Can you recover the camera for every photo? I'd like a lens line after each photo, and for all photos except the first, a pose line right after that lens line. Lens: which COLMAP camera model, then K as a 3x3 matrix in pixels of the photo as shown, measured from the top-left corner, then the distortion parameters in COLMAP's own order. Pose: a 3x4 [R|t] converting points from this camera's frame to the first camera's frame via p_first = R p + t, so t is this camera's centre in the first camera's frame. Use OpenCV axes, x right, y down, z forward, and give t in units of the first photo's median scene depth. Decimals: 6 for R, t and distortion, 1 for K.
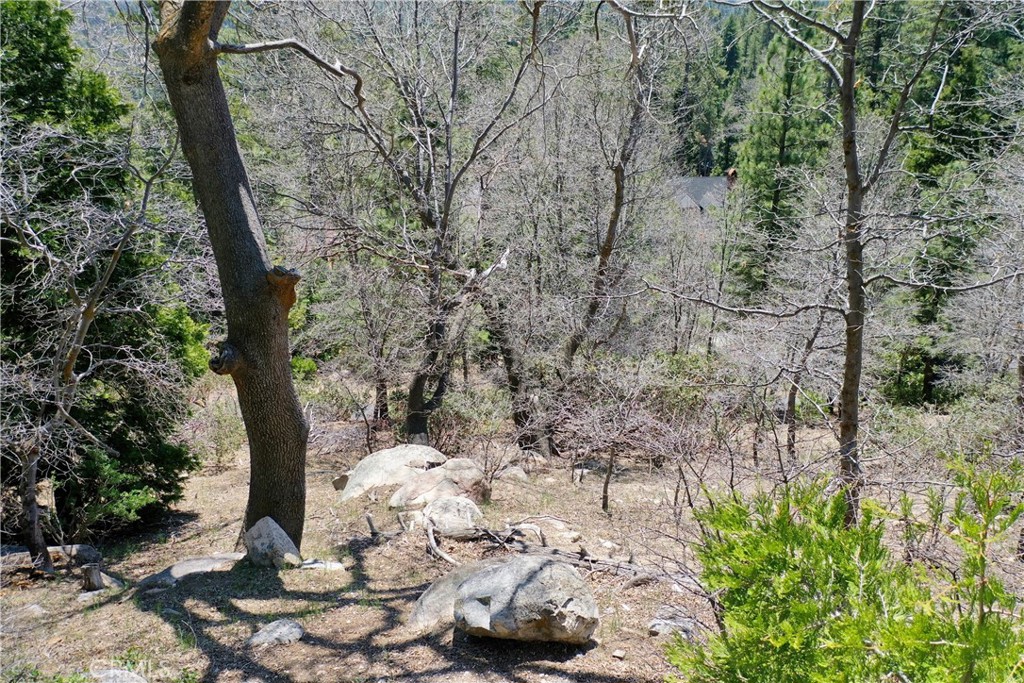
lens RADIAL K [[838.1, 0, 512.0], [0, 838.1, 341.5], [0, 0, 1]] dist [-0.000531, -0.000159]
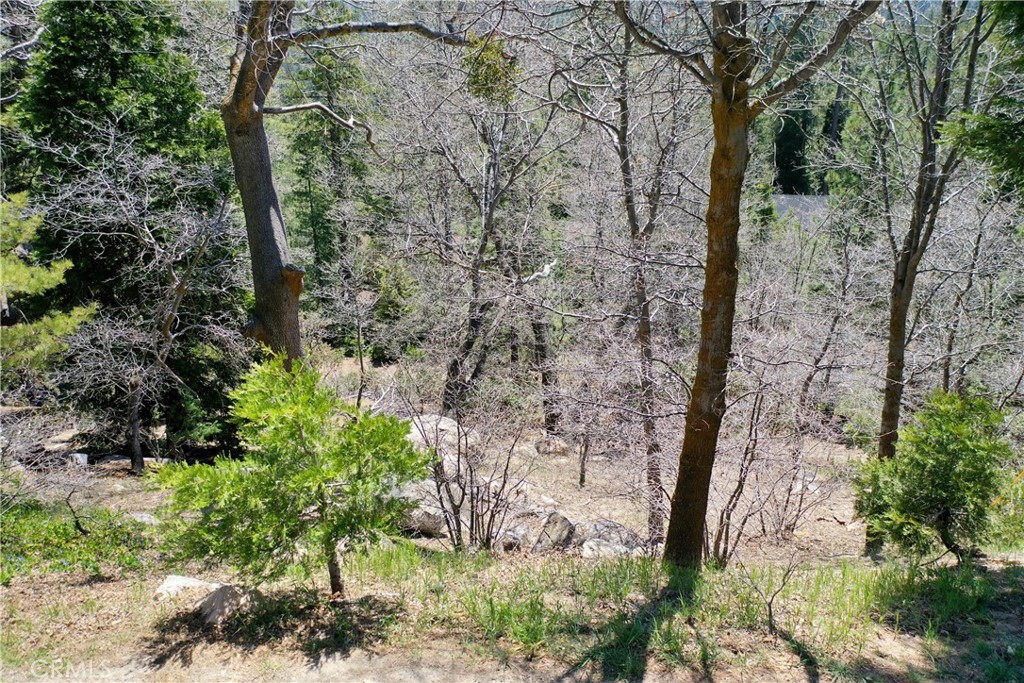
lens RADIAL K [[838.1, 0, 512.0], [0, 838.1, 341.5], [0, 0, 1]] dist [-0.000531, -0.000159]
pose [[0.980666, 0.074153, -0.181095, 0.274288], [-0.075078, 0.997176, 0.001749, 0.007577], [0.180714, 0.011881, 0.983464, -0.251301]]
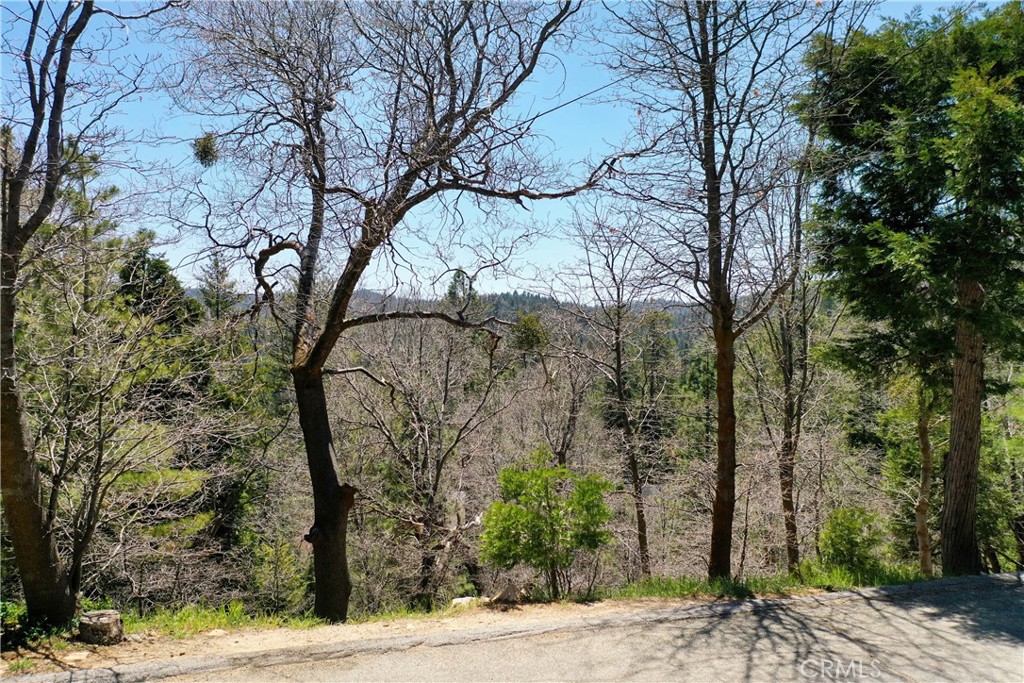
lens RADIAL K [[838.1, 0, 512.0], [0, 838.1, 341.5], [0, 0, 1]] dist [-0.000531, -0.000159]
pose [[0.999901, 0.007133, 0.012108, 0.046085], [-0.002240, 0.931480, -0.363784, 0.221523], [-0.013873, 0.363721, 0.931404, -0.639892]]
